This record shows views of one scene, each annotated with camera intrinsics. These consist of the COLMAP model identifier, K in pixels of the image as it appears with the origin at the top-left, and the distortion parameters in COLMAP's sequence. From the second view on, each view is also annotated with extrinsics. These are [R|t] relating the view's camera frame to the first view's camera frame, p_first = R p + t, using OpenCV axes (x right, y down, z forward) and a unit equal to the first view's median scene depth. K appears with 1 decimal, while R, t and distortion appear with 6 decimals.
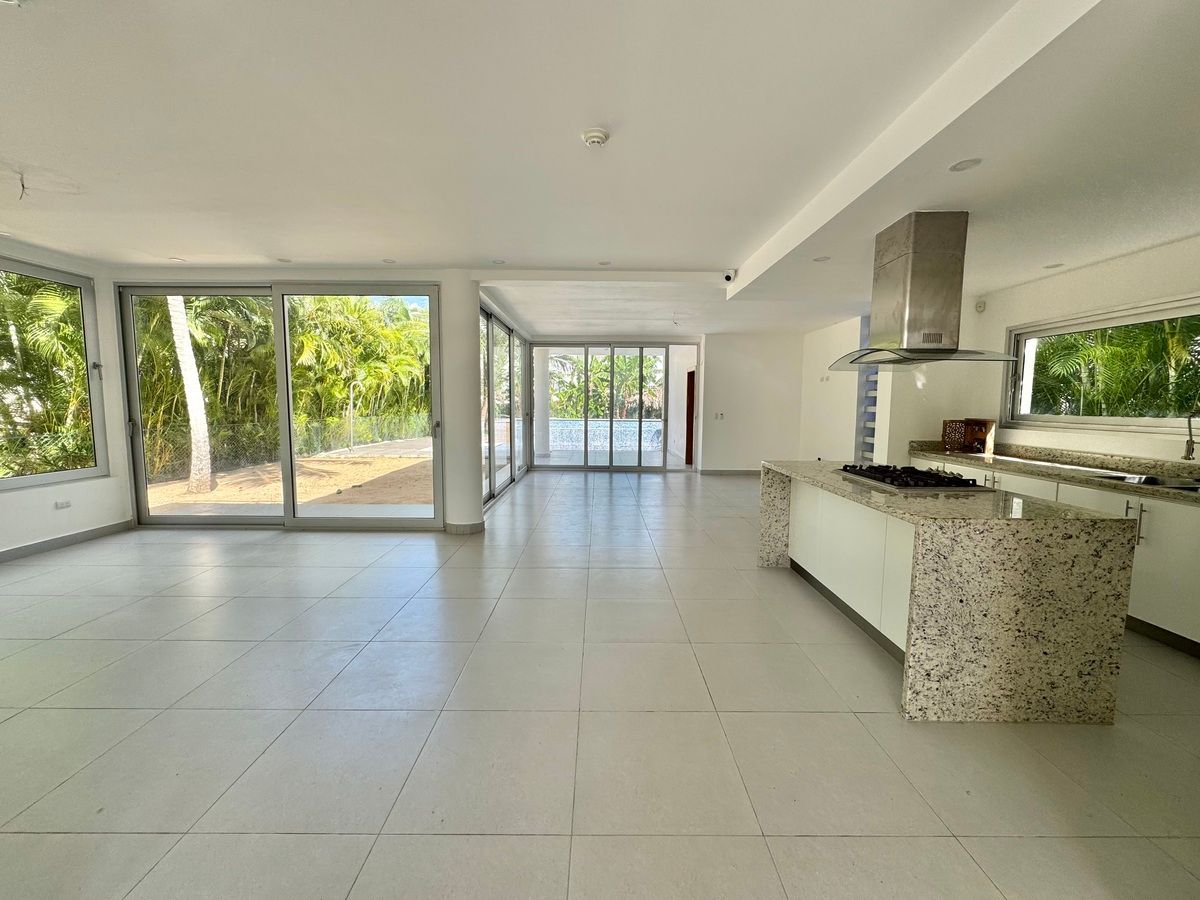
lens RADIAL K [[477.3, 0, 602.5], [0, 477.3, 448.0], [0, 0, 1]] dist [-0.011098, -0.000238]
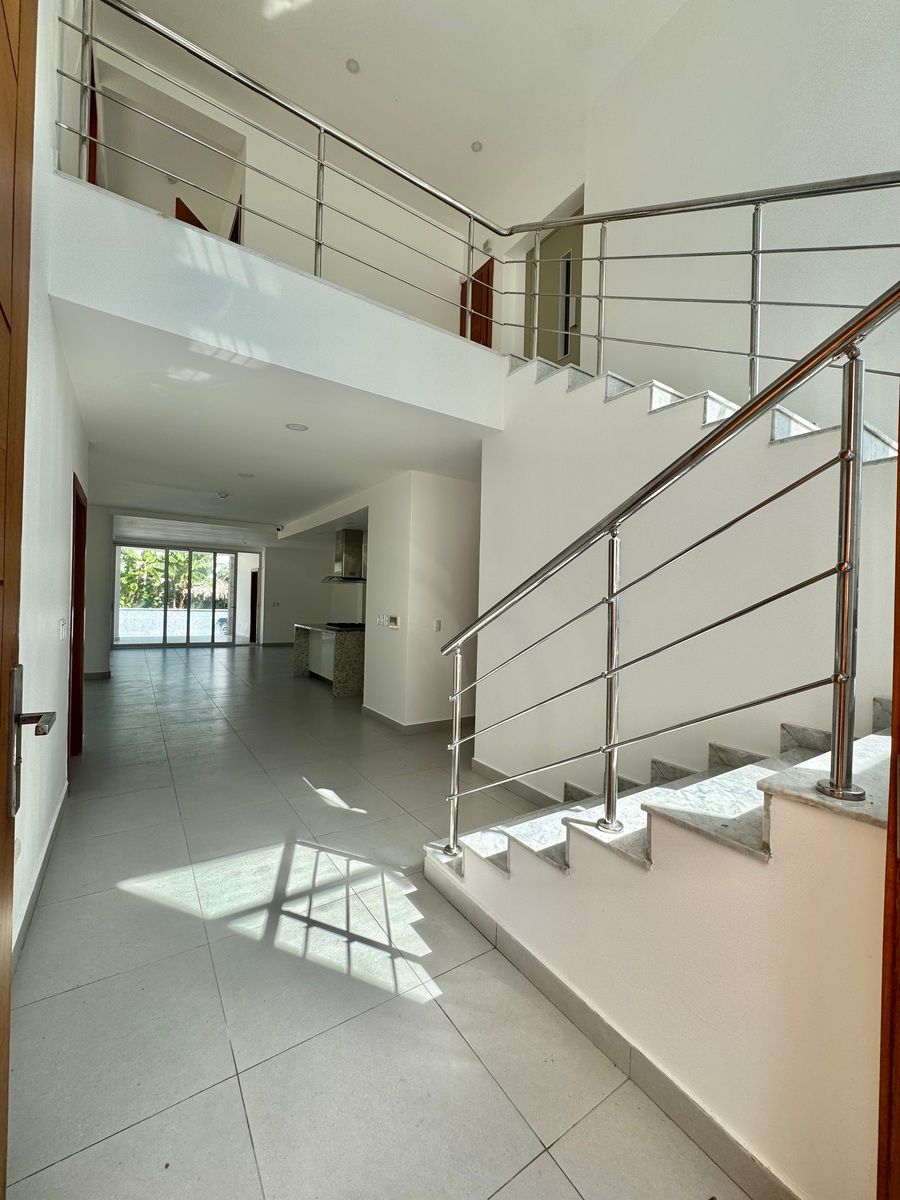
lens RADIAL K [[477.3, 0, 450.0], [0, 477.3, 600.0], [0, 0, 1]] dist [-0.011098, -0.000238]
pose [[0.834669, 0.017108, 0.550487, -0.100298], [0.030253, 0.996584, -0.076842, 0.042444], [-0.549921, 0.080792, 0.831300, -0.450362]]
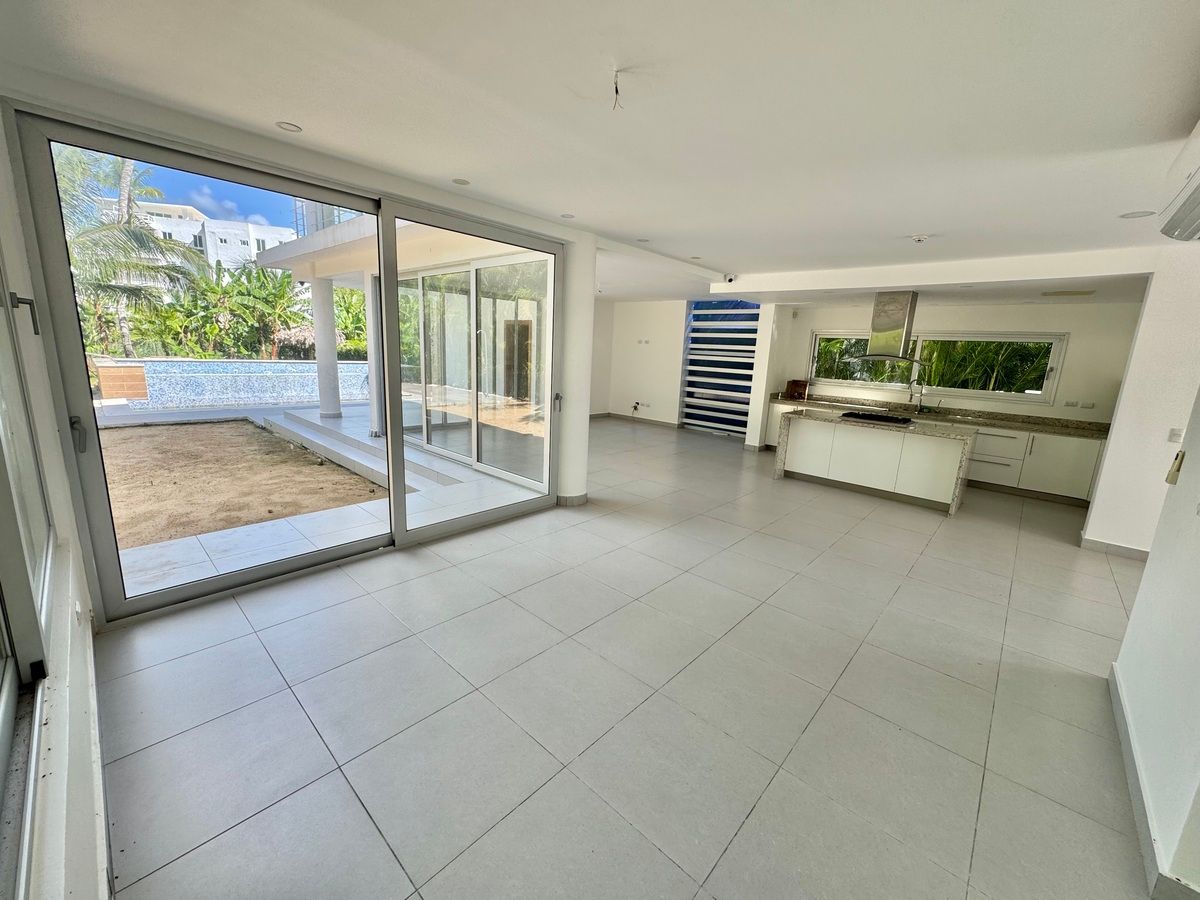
lens RADIAL K [[478.2, 0, 601.9], [0, 478.2, 447.2], [0, 0, 1]] dist [-0.002242, 0.000071]
pose [[0.680921, -0.122081, 0.722110, -0.504343], [0.026255, 0.989444, 0.142519, -0.042329], [-0.731886, -0.078085, 0.676939, 0.144828]]
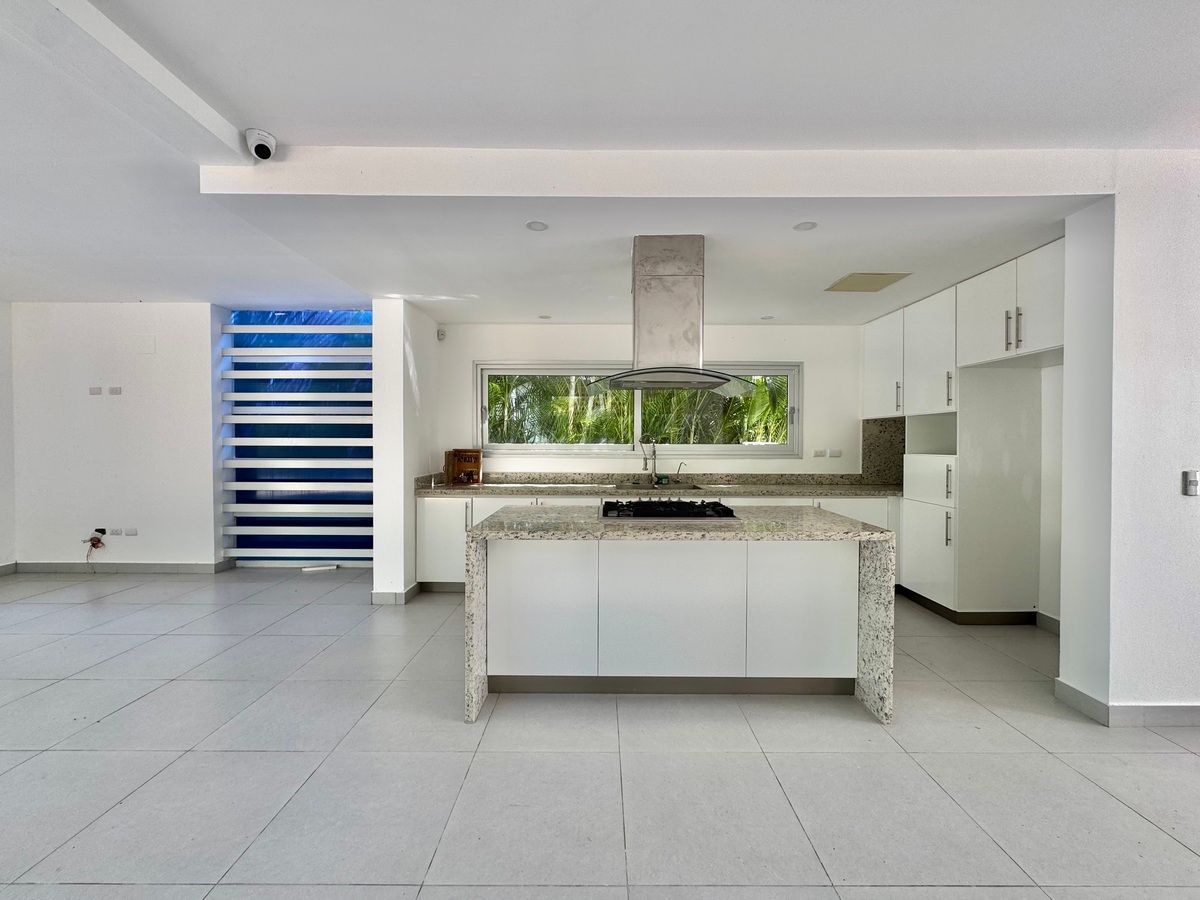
lens RADIAL K [[477.3, 0, 602.5], [0, 477.3, 448.0], [0, 0, 1]] dist [-0.011098, -0.000238]
pose [[0.004950, -0.020978, 0.999768, -0.091196], [0.092655, 0.995489, 0.020429, -0.027927], [-0.995686, 0.092533, 0.006871, 0.339159]]
